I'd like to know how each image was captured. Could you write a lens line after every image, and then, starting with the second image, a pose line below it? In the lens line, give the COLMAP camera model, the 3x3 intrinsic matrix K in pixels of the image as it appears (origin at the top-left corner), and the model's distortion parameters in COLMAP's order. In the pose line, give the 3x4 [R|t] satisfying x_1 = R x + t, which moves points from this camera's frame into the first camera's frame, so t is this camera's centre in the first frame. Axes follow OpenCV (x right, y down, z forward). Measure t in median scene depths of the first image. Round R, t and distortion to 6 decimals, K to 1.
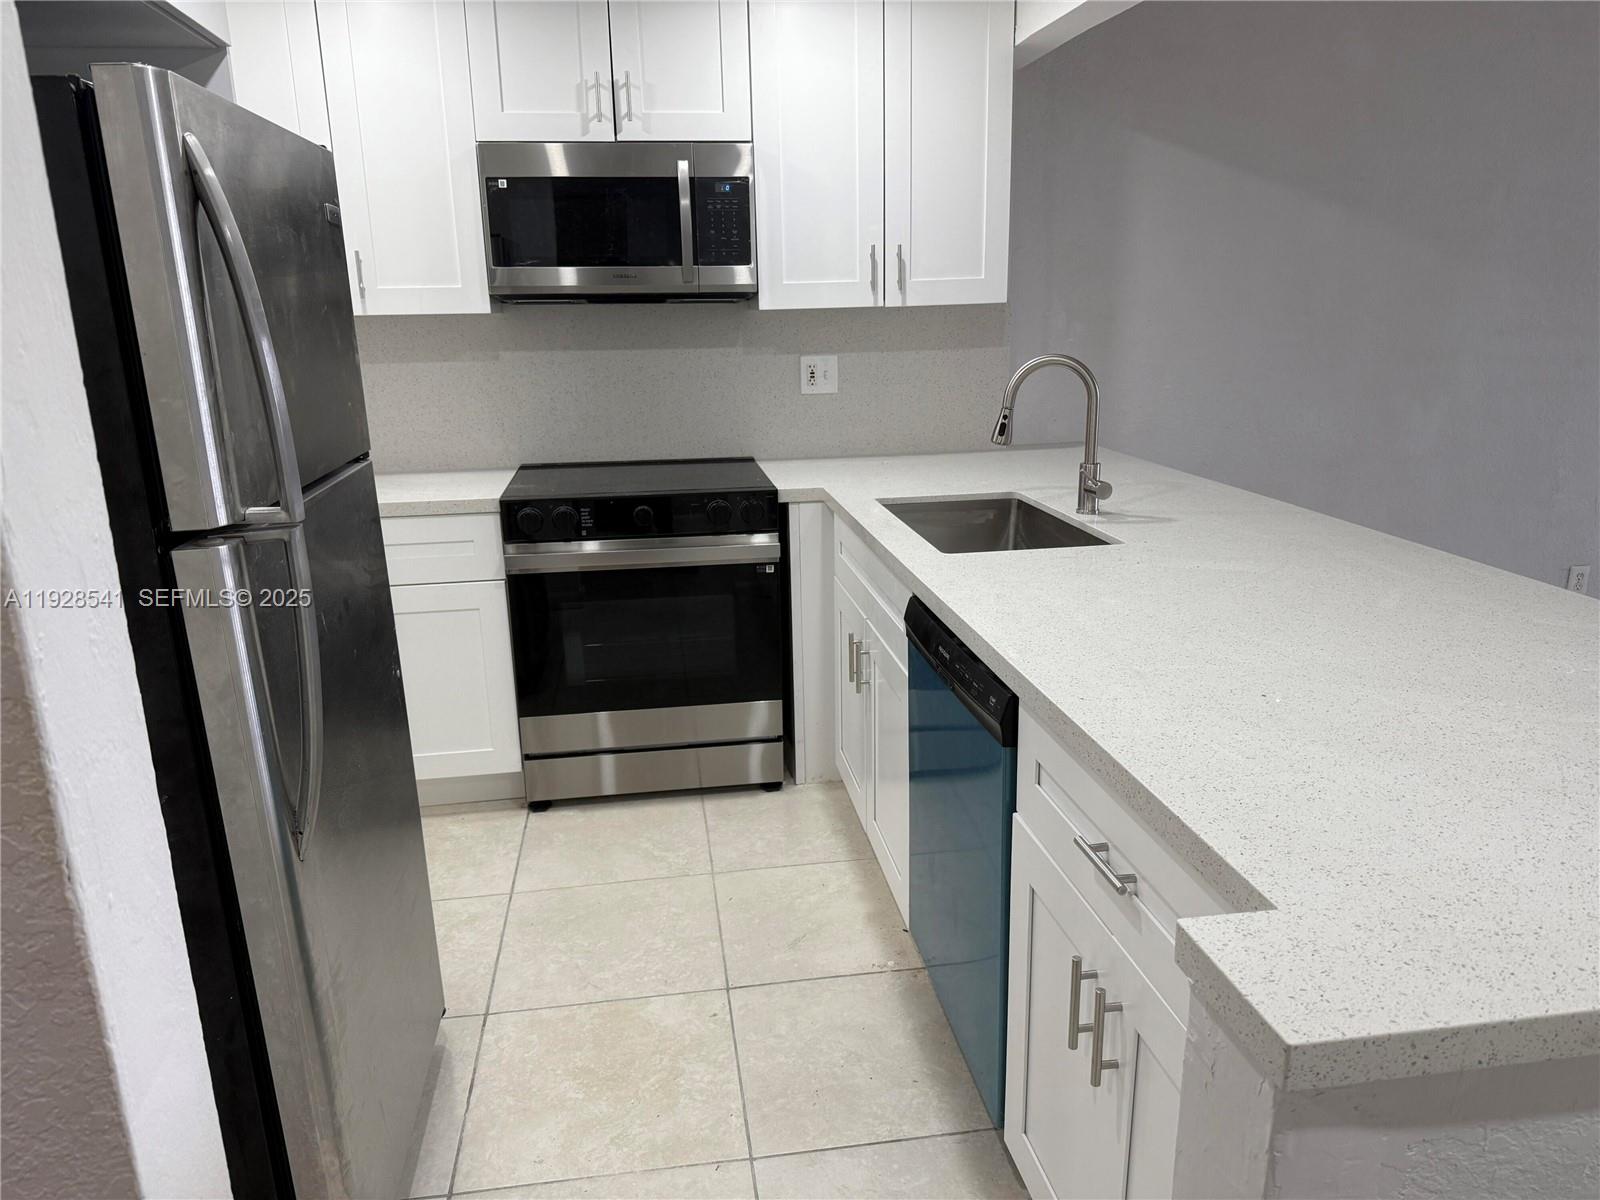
lens RADIAL K [[1132.5, 0, 799.9], [0, 1132.5, 604.0], [0, 0, 1]] dist [0.002449, -0.000403]
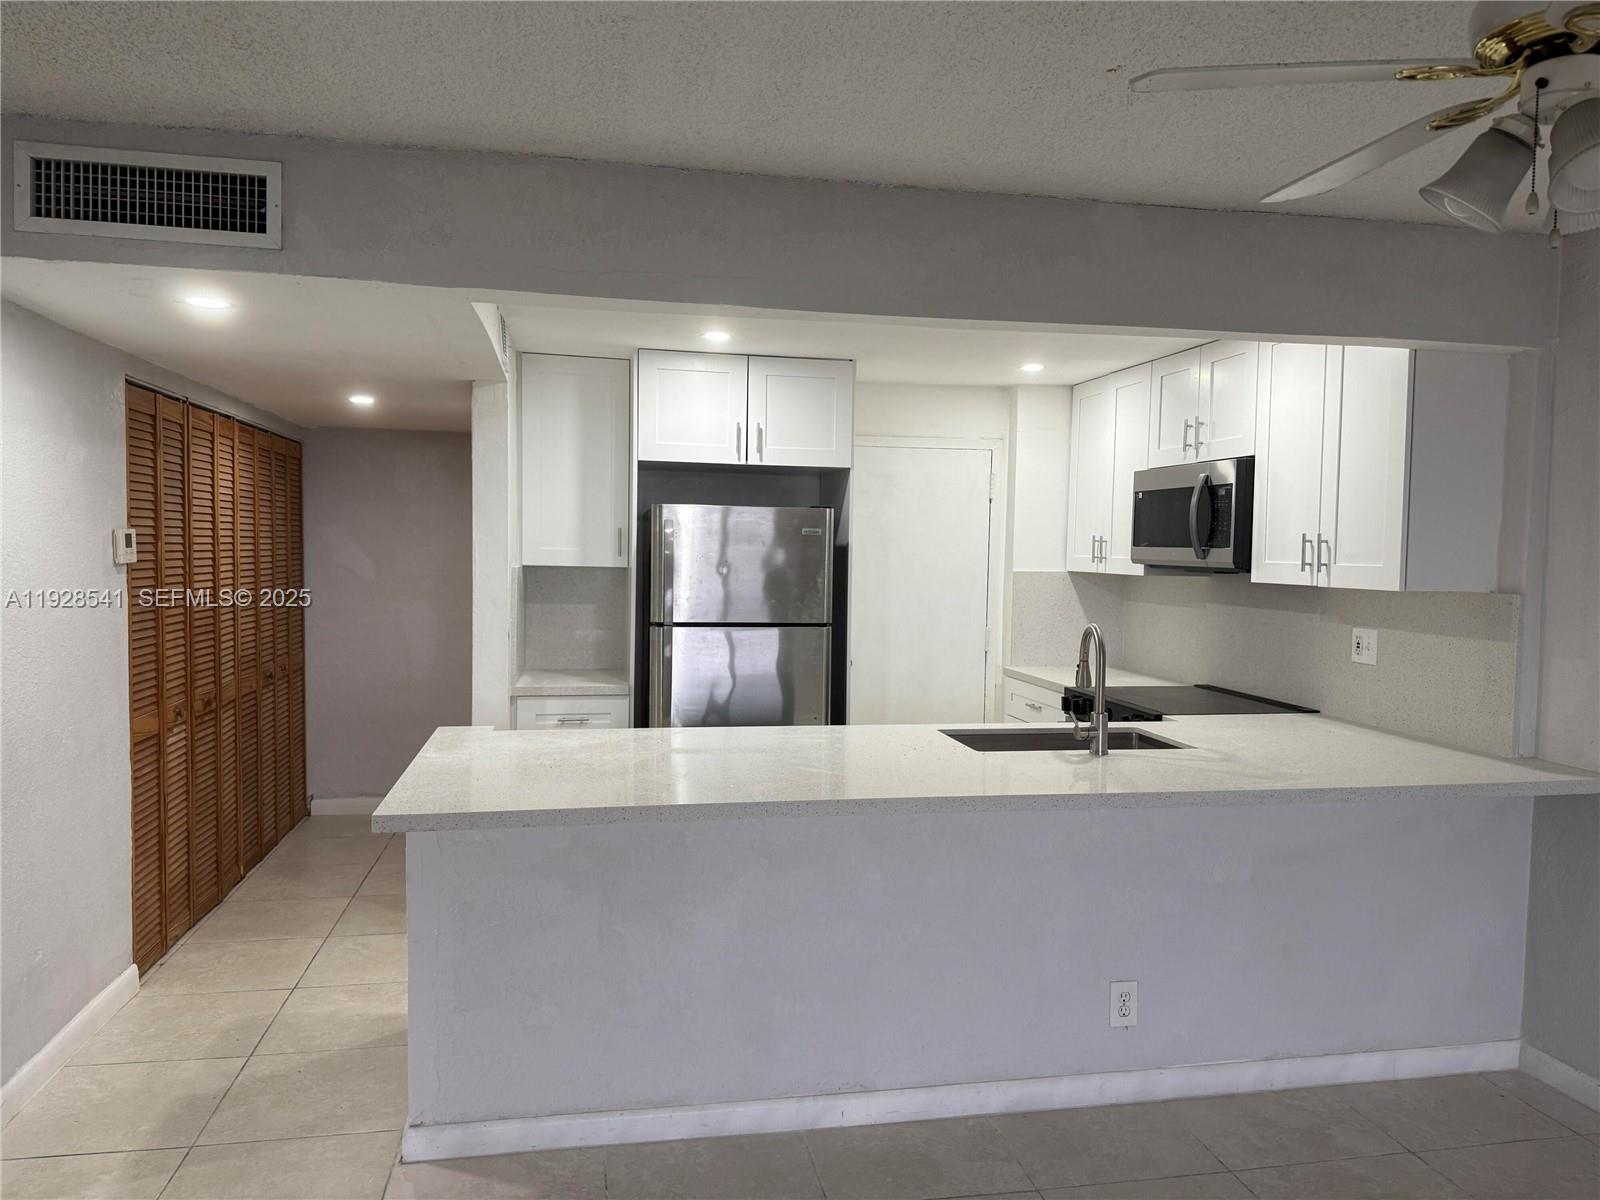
lens RADIAL K [[1132.5, 0, 799.4], [0, 1132.5, 601.4], [0, 0, 1]] dist [0.002449, -0.000403]
pose [[0.050548, 0.068656, -0.996359, 1.155378], [-0.267462, 0.962125, 0.052728, -0.171110], [0.962242, 0.263823, 0.066997, 0.440610]]
